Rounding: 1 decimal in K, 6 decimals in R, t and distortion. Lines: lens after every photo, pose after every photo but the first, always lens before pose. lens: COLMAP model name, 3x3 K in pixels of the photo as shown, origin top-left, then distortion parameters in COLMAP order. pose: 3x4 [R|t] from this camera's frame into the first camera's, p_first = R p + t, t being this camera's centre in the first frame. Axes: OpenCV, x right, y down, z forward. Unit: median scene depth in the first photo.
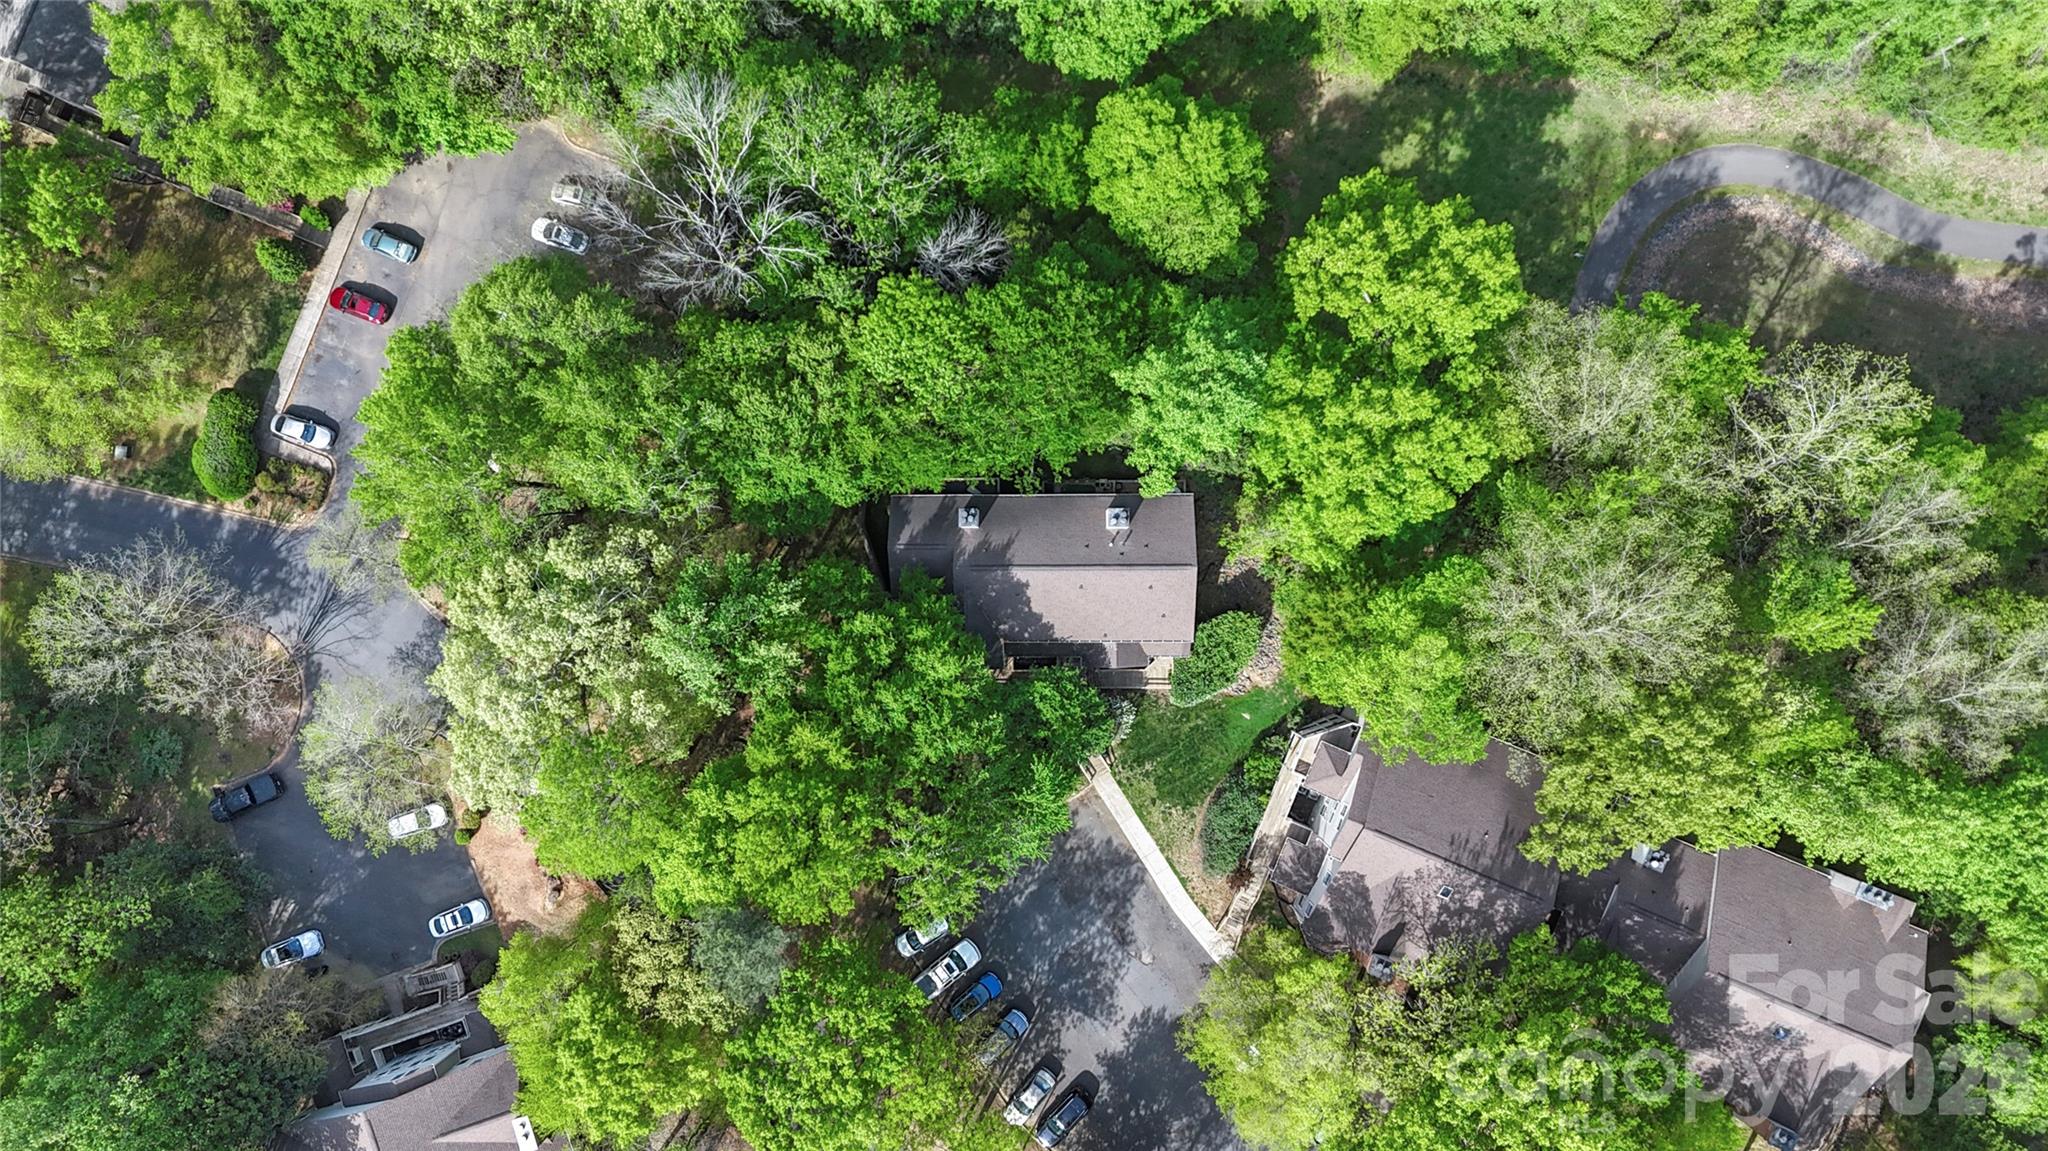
lens RADIAL K [[1477.9, 0, 1021.7], [0, 1477.9, 572.2], [0, 0, 1]] dist [0.003198, 0.000259]
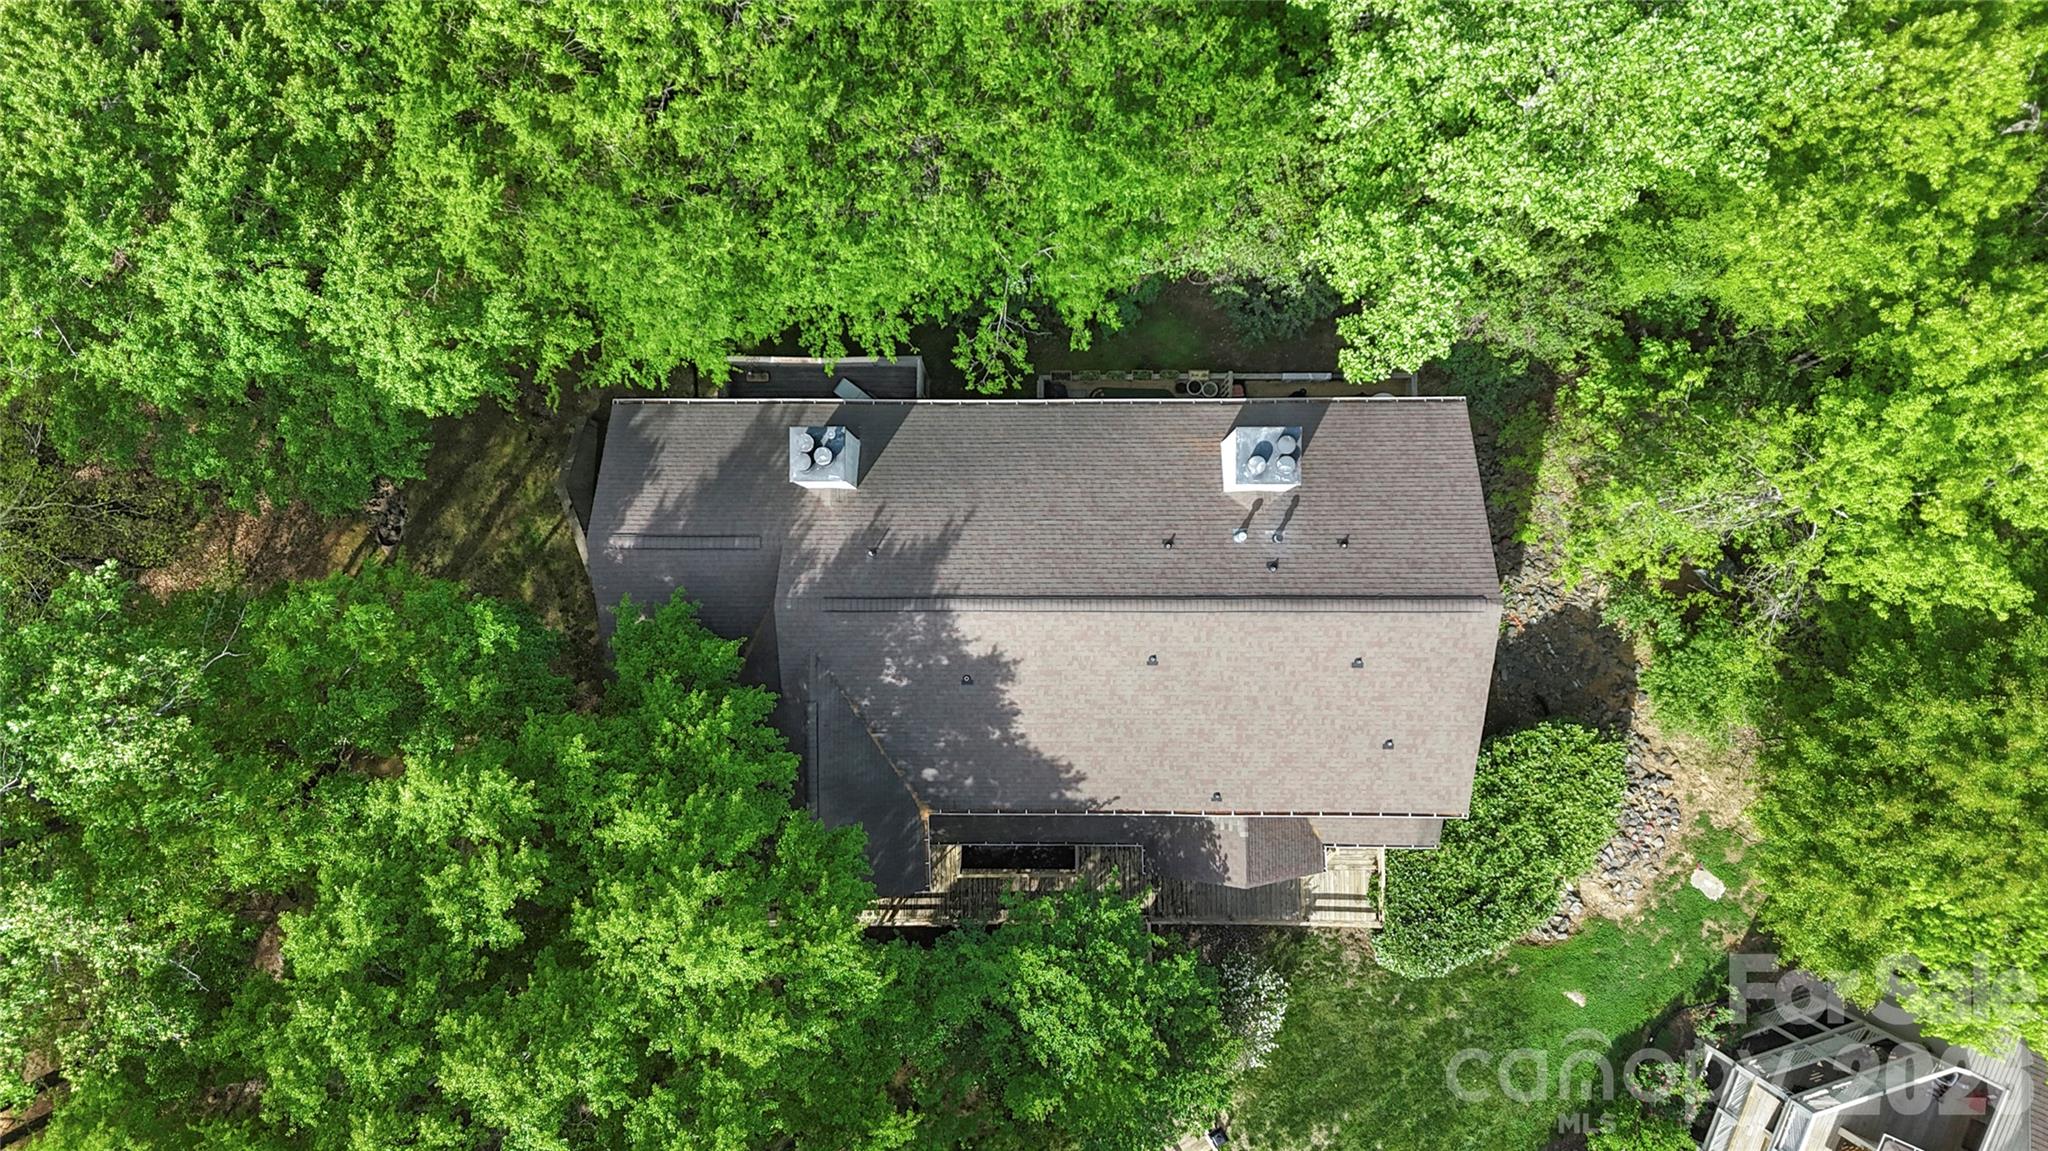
lens RADIAL K [[1477.9, 0, 1022.6], [0, 1477.9, 577.9], [0, 0, 1]] dist [0.003198, 0.000259]
pose [[0.999898, 0.002122, 0.014126, 0.005519], [-0.001942, 0.999917, -0.012741, -0.004965], [-0.014152, 0.012712, 0.999819, 0.658387]]
